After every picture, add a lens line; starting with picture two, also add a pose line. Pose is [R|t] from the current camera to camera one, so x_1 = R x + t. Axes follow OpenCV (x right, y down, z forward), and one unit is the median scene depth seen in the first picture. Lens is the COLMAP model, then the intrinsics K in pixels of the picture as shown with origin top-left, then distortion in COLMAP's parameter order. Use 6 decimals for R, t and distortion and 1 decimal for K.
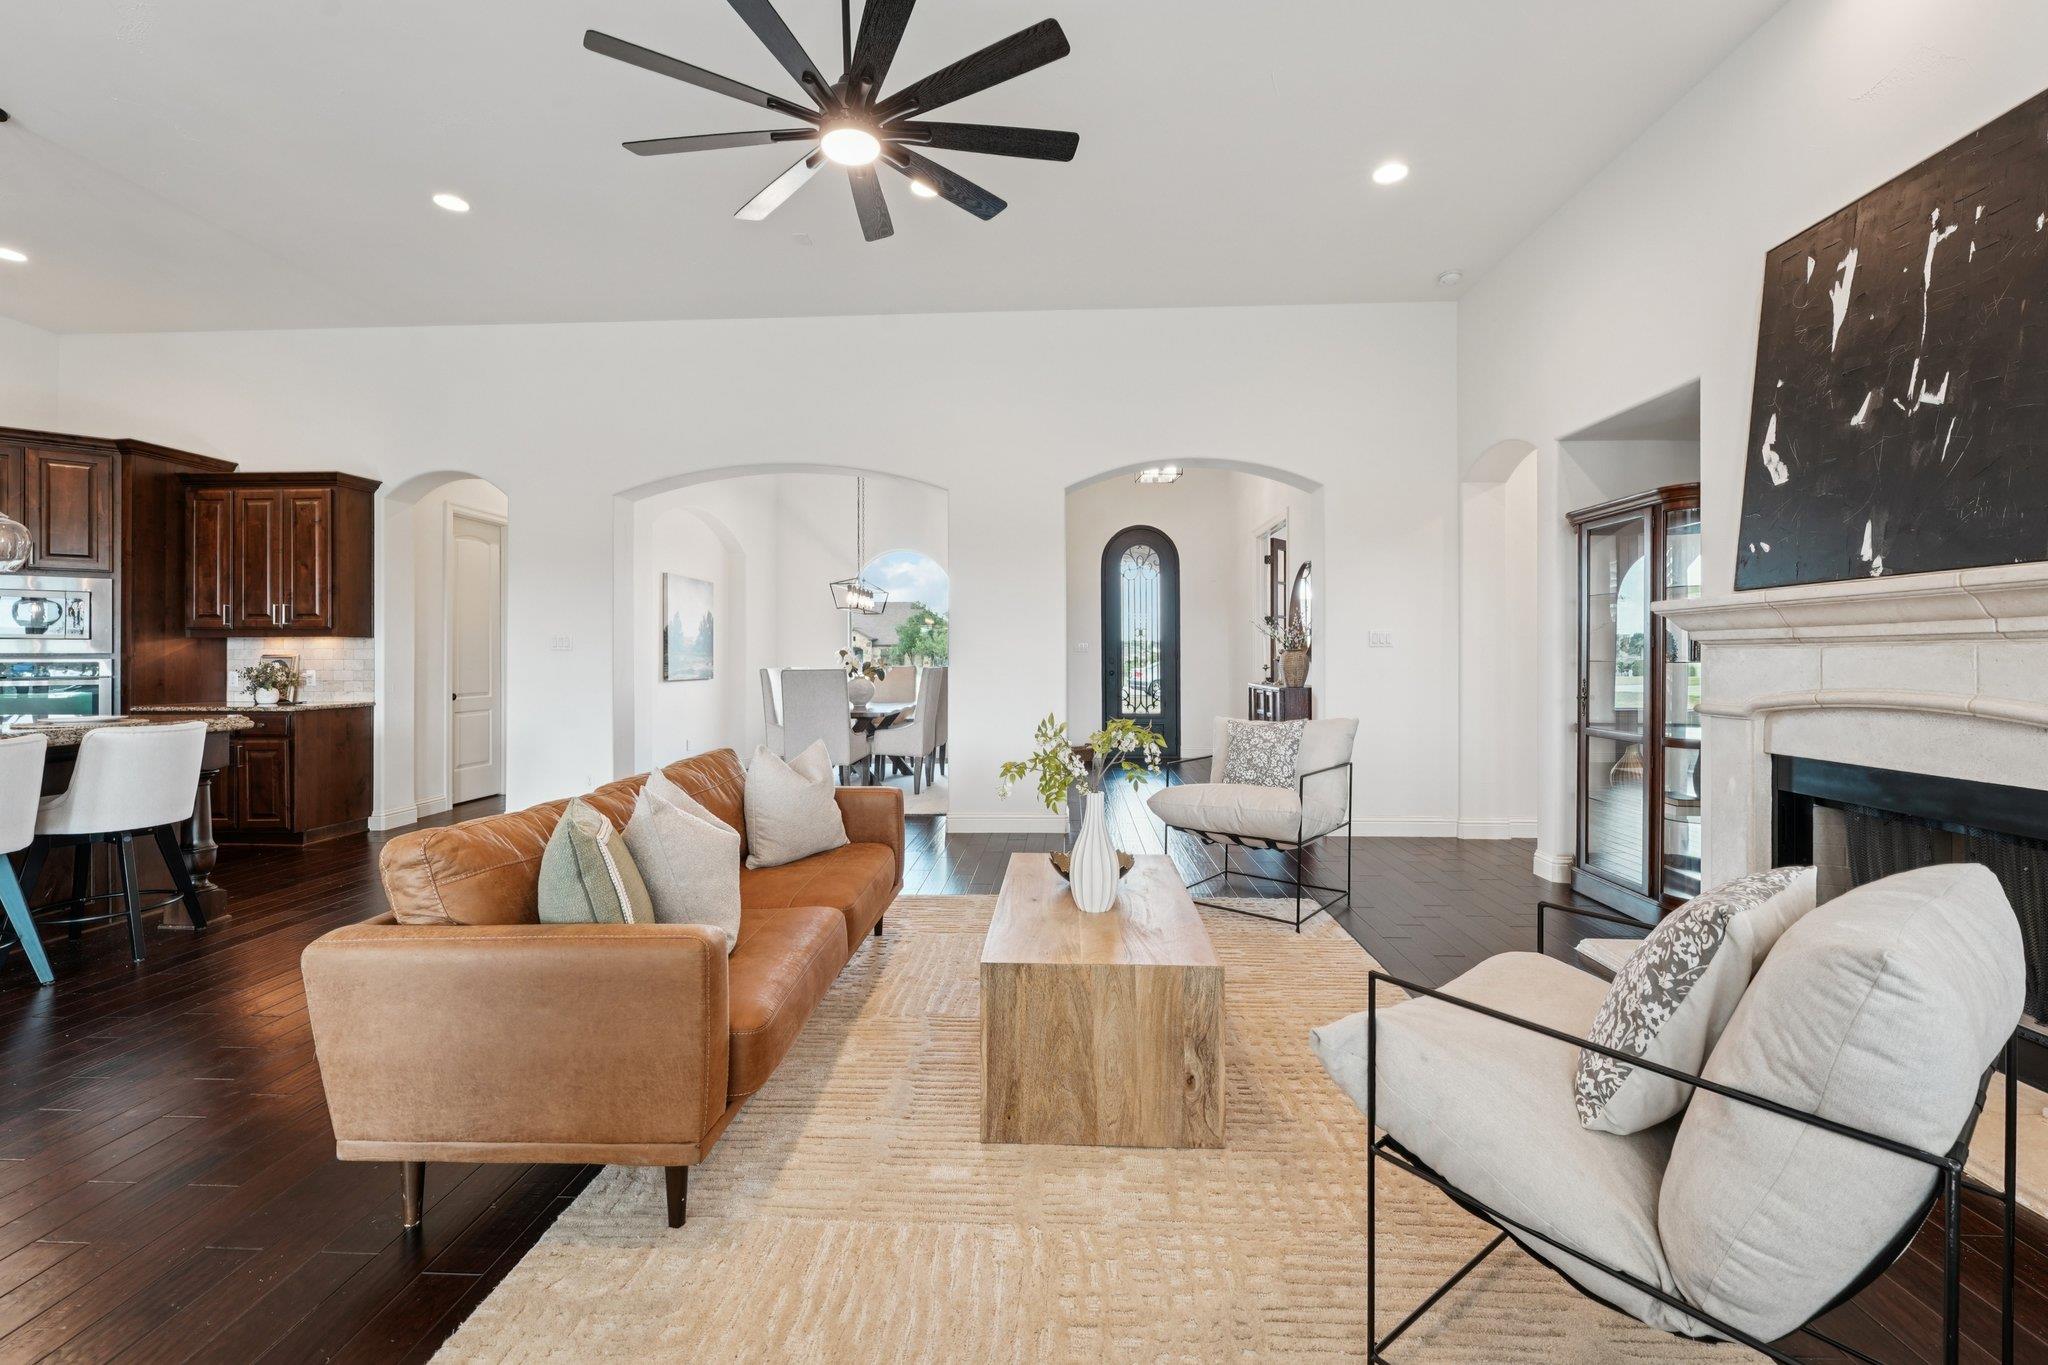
lens RADIAL K [[843.0, 0, 1024.9], [0, 843.0, 654.6], [0, 0, 1]] dist [0.000287, 0.000461]
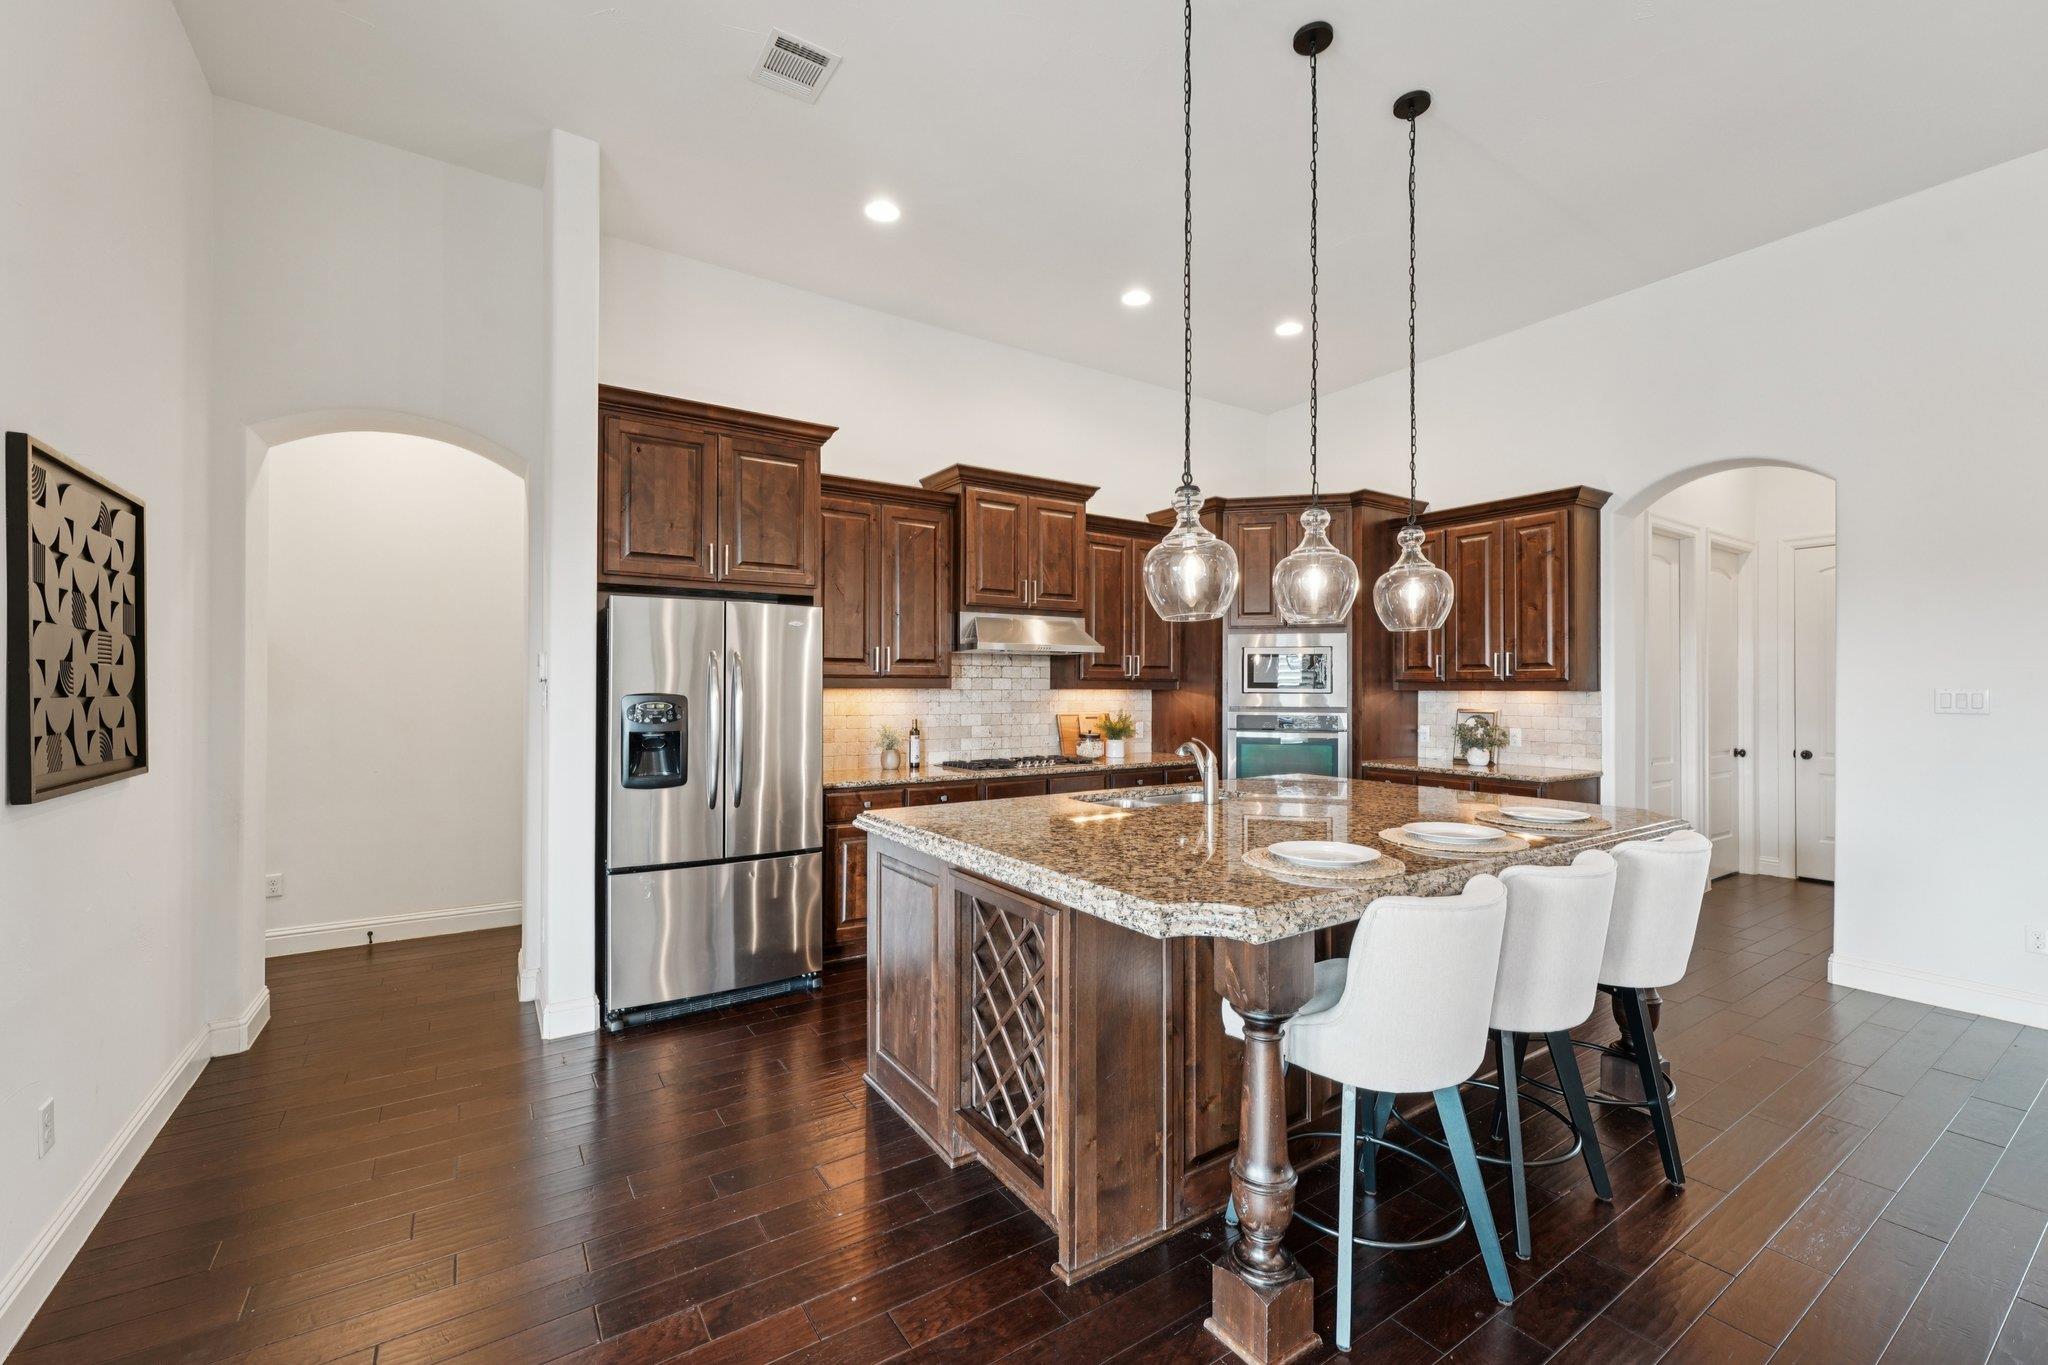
lens RADIAL K [[830.7, 0, 1024.0], [0, 830.7, 682.5], [0, 0, 1]] dist [0.000406, 0.000184]
pose [[0.595182, -0.000587, -0.803591, -0.659410], [-0.002376, 0.999994, -0.002490, -0.034915], [0.803588, 0.003392, 0.595177, 0.135860]]
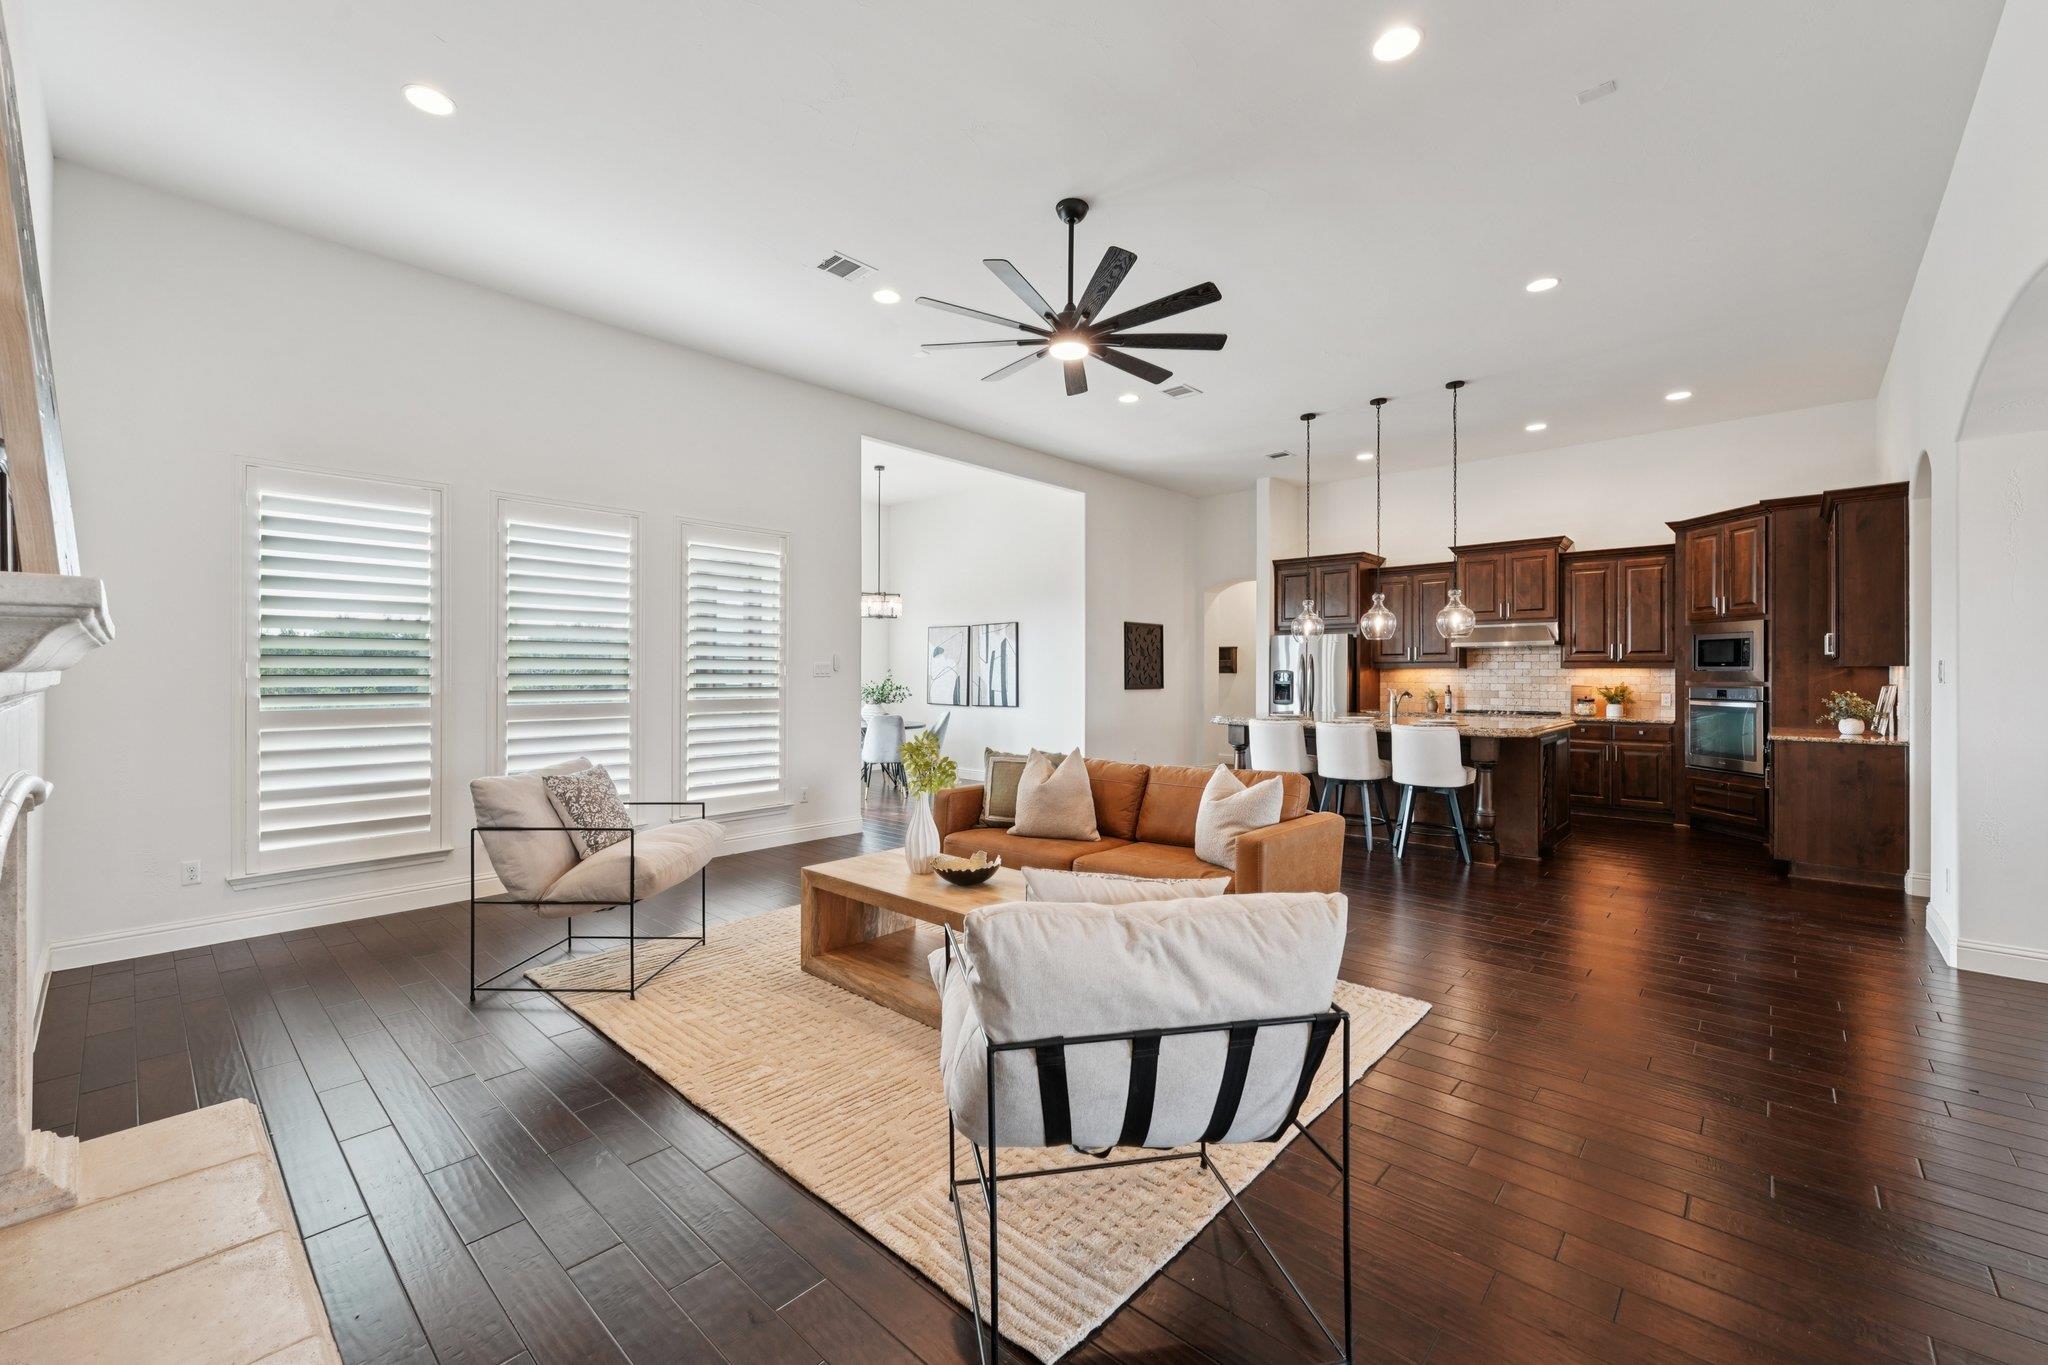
lens RADIAL K [[826.5, 0, 1020.1], [0, 826.5, 670.8], [0, 0, 1]] dist [0.000459, 0.000132]
pose [[-0.637793, 0.000147, -0.770208, 0.633257], [0.001581, 0.999998, -0.001118, -0.022238], [0.770207, -0.001931, -0.637792, 1.194096]]
